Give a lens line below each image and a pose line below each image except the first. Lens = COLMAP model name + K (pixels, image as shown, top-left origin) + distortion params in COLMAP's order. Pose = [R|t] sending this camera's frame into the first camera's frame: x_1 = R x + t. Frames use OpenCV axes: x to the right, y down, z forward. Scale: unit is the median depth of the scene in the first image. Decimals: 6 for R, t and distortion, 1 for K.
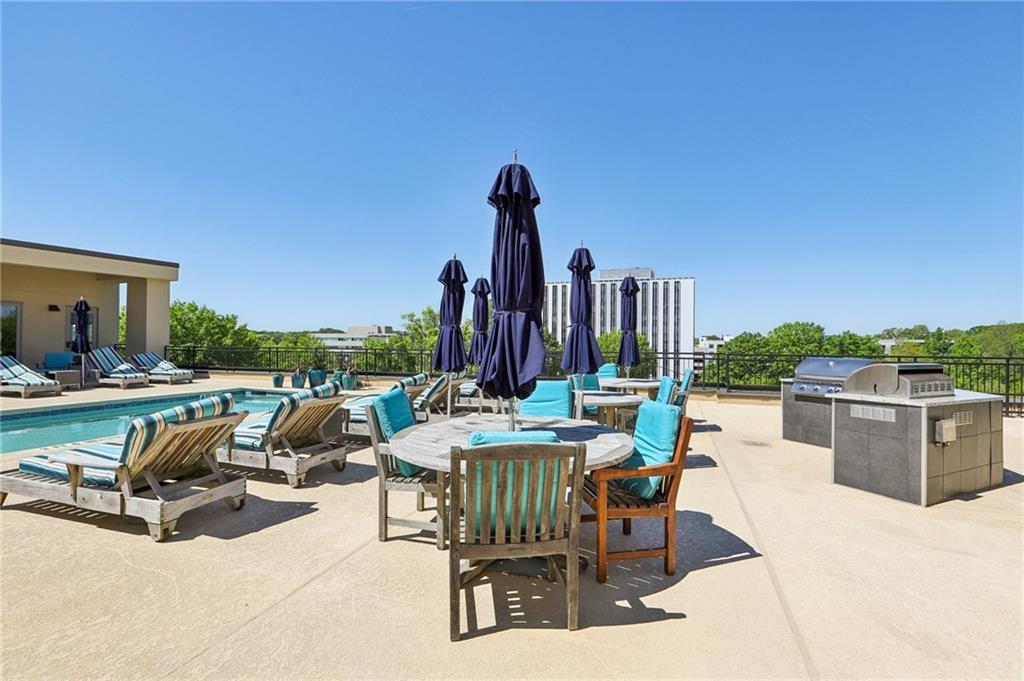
lens RADIAL K [[466.2, 0, 512.6], [0, 466.2, 335.9], [0, 0, 1]] dist [0.005338, 0.000452]
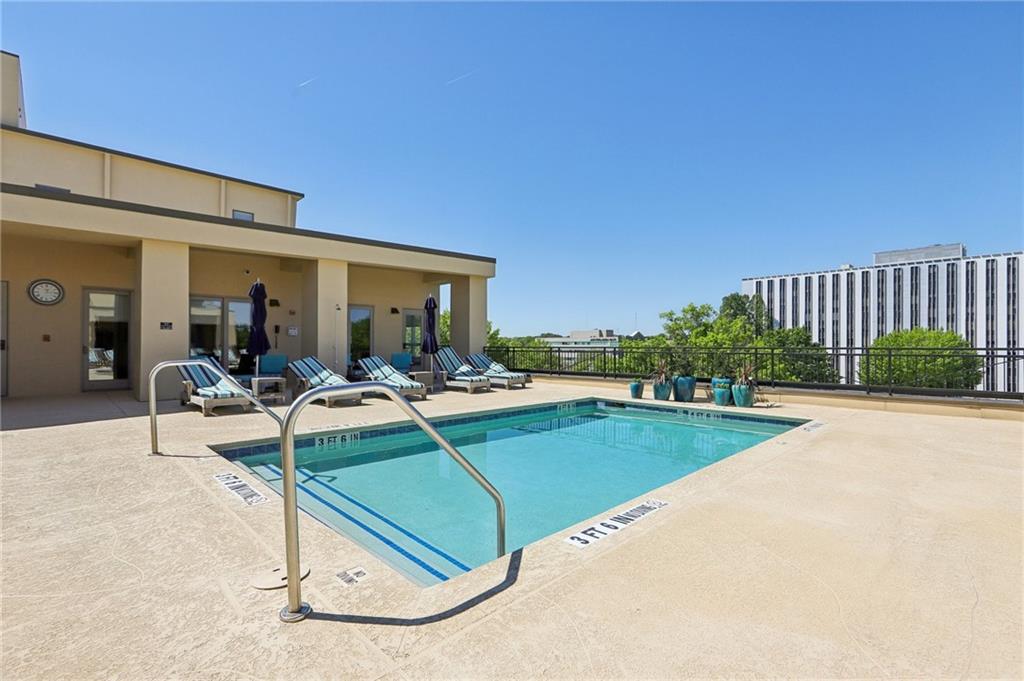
lens RADIAL K [[466.2, 0, 511.0], [0, 466.2, 346.4], [0, 0, 1]] dist [0.005338, 0.000452]
pose [[0.897355, -0.005905, -0.441271, -0.344942], [0.012354, 0.999855, 0.011743, 0.012702], [0.441137, -0.015990, 0.897297, 0.217619]]
